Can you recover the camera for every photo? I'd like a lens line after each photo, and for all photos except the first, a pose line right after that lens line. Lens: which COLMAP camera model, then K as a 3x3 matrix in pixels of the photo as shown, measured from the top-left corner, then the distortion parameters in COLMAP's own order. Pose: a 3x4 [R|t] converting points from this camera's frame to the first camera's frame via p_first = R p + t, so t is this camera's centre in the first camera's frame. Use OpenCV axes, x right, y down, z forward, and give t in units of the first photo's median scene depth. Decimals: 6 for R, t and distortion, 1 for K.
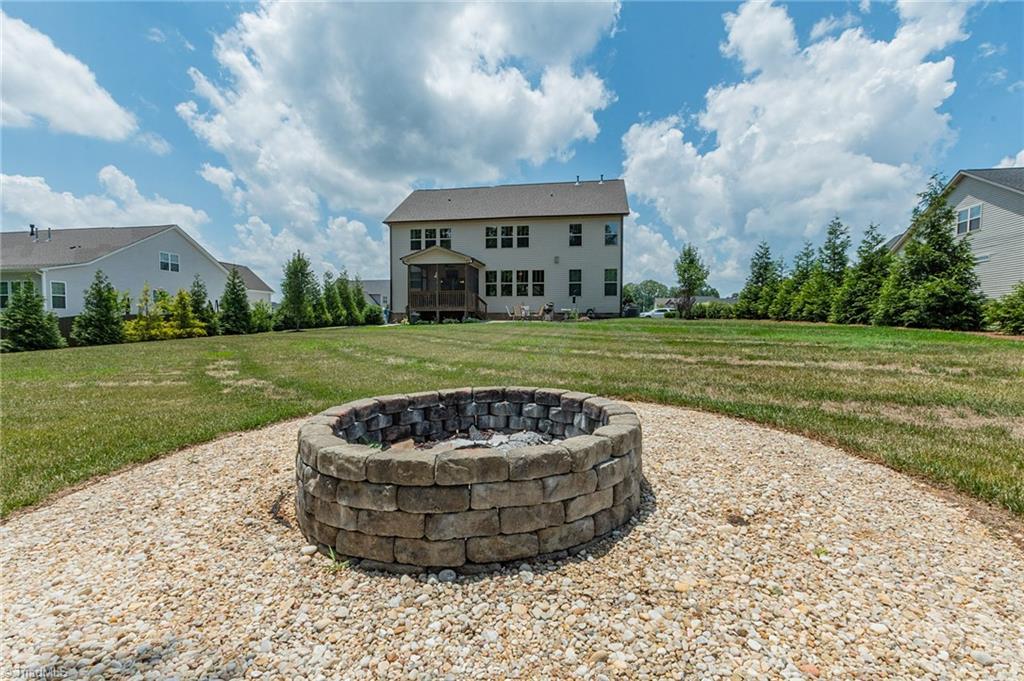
lens RADIAL K [[481.8, 0, 512.0], [0, 481.8, 340.5], [0, 0, 1]] dist [-0.020742, -0.000549]
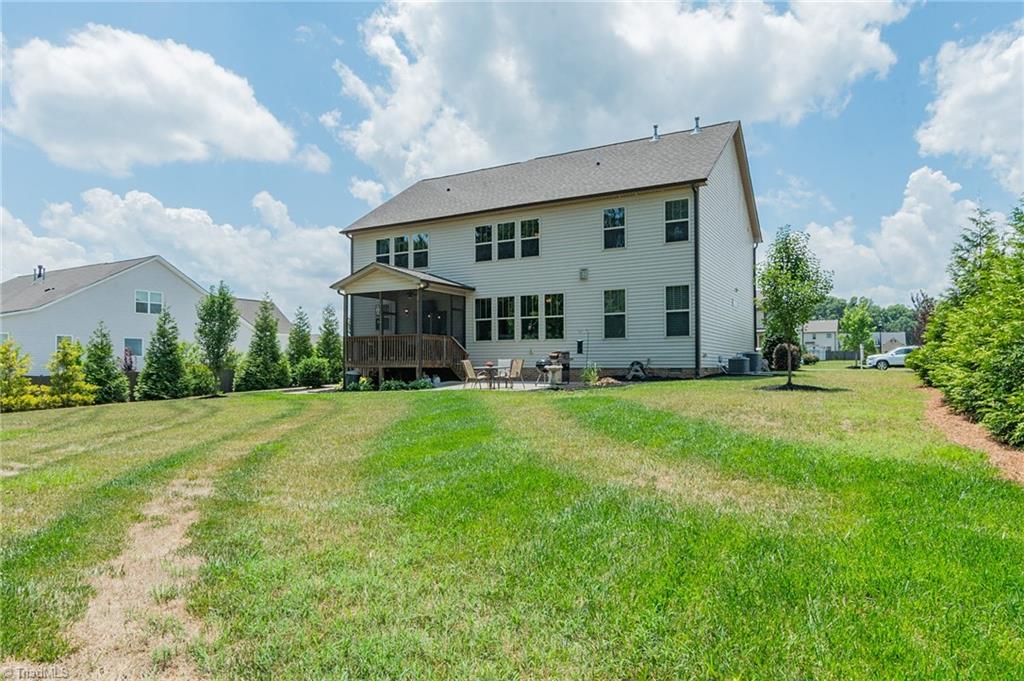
lens RADIAL K [[658.7, 0, 512.2], [0, 658.7, 376.4], [0, 0, 1]] dist [0.003590, -0.021998]
pose [[0.933457, -0.001018, -0.358688, 0.293458], [-0.005695, 0.999828, -0.017658, -0.033289], [0.358644, 0.018525, 0.933291, 0.248136]]
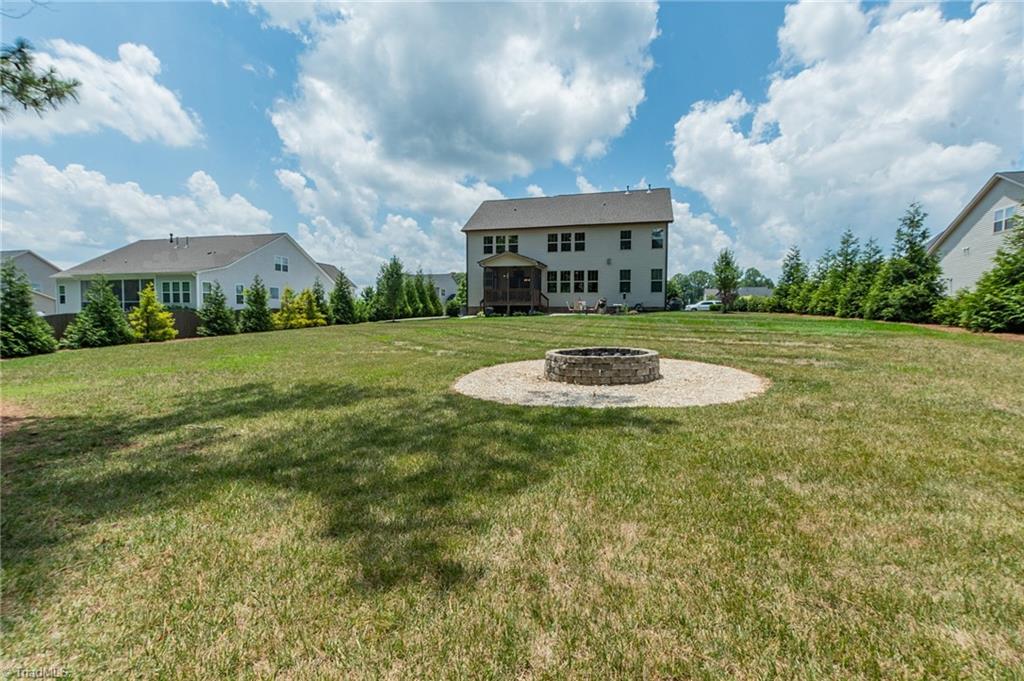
lens RADIAL K [[475.6, 0, 505.6], [0, 475.6, 330.0], [0, 0, 1]] dist [-0.000118, -0.000029]
pose [[0.994117, 0.005343, -0.108176, -0.030797], [-0.005573, 0.999983, -0.001830, 0.002229], [0.108164, 0.002422, 0.994130, -0.172023]]
